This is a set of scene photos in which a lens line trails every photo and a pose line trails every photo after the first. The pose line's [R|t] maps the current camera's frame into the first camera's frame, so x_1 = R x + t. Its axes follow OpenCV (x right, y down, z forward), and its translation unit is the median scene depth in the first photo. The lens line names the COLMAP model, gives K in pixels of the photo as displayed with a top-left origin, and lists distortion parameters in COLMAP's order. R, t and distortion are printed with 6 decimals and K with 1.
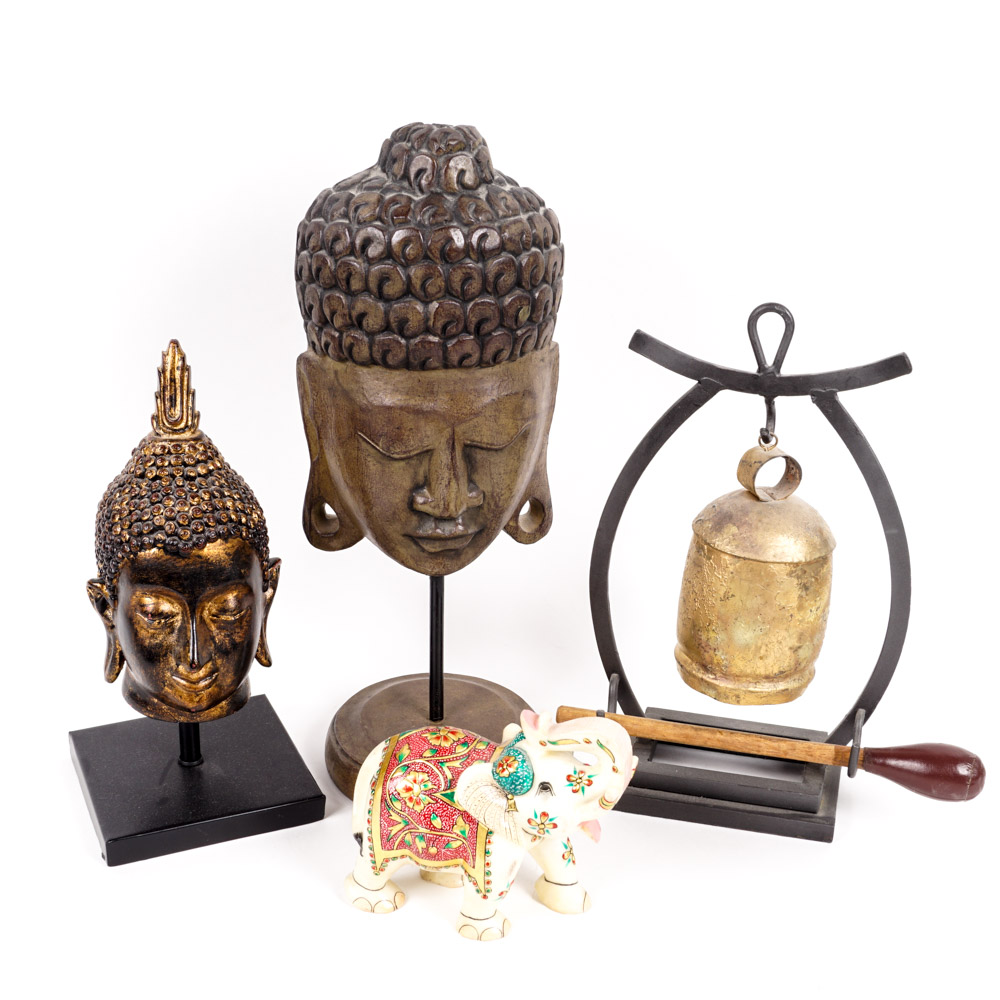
lens RADIAL K [[1565.7, 0, 499.2], [0, 1565.7, 501.7], [0, 0, 1]] dist [-0.081421, 0.000000]
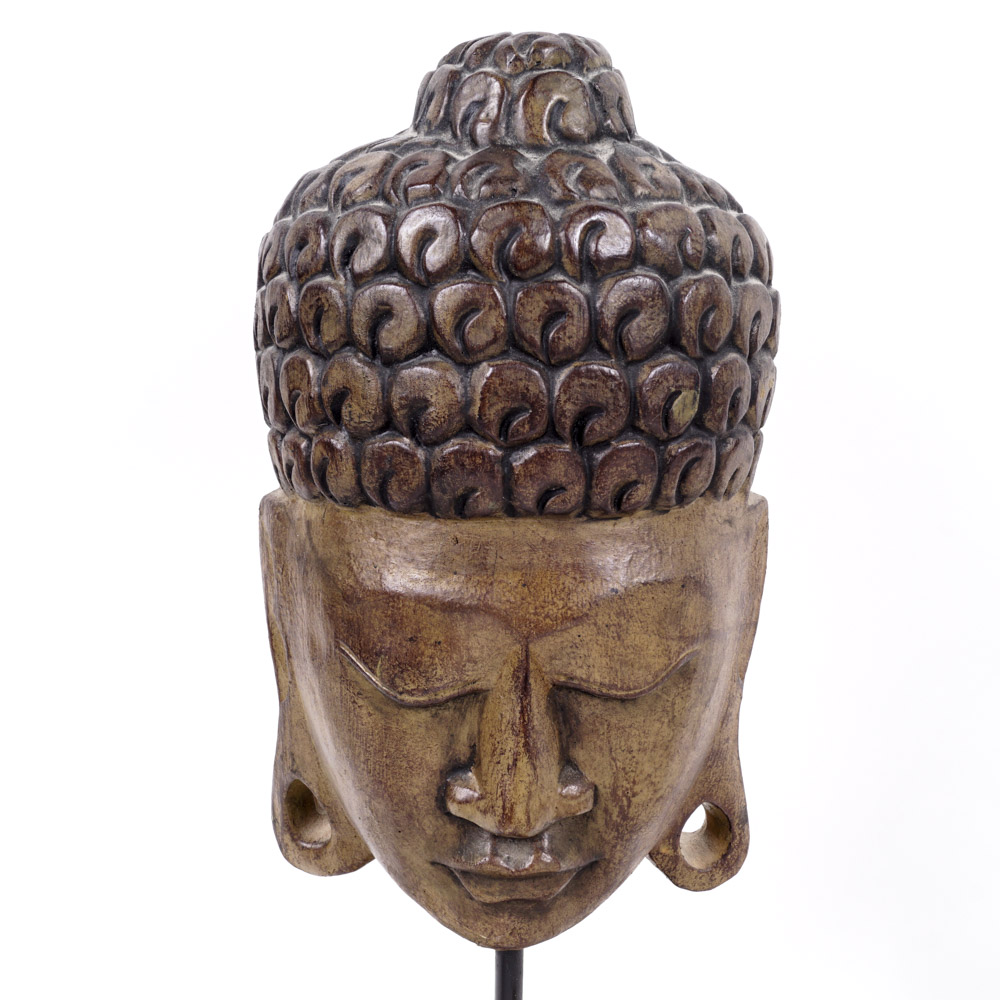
lens RADIAL K [[1351.0, 0, 495.8], [0, 1351.0, 503.1], [0, 0, 1]] dist [-0.076009, 0.000000]
pose [[0.979885, 0.032148, -0.196957, 0.040861], [-0.069769, 0.979845, -0.187180, -0.012468], [0.186970, 0.197156, 0.962378, 0.603655]]
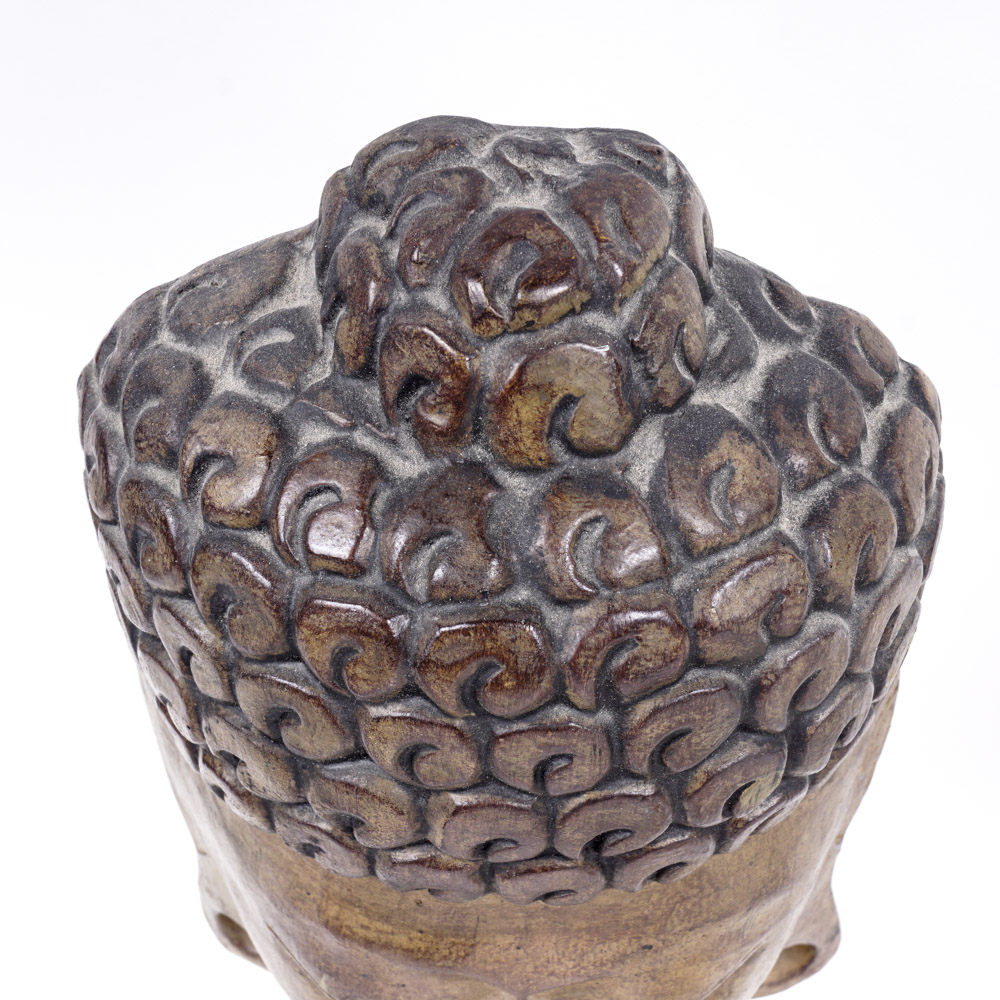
lens RADIAL K [[2006.7, 0, 499.4], [0, 2006.7, 500.3], [0, 0, 1]] dist [0.001151, 0.000000]
pose [[0.973516, 0.142799, -0.178534, 0.028229], [-0.056084, 0.906238, 0.419031, -0.330190], [0.221631, -0.397921, 0.890247, 0.660122]]
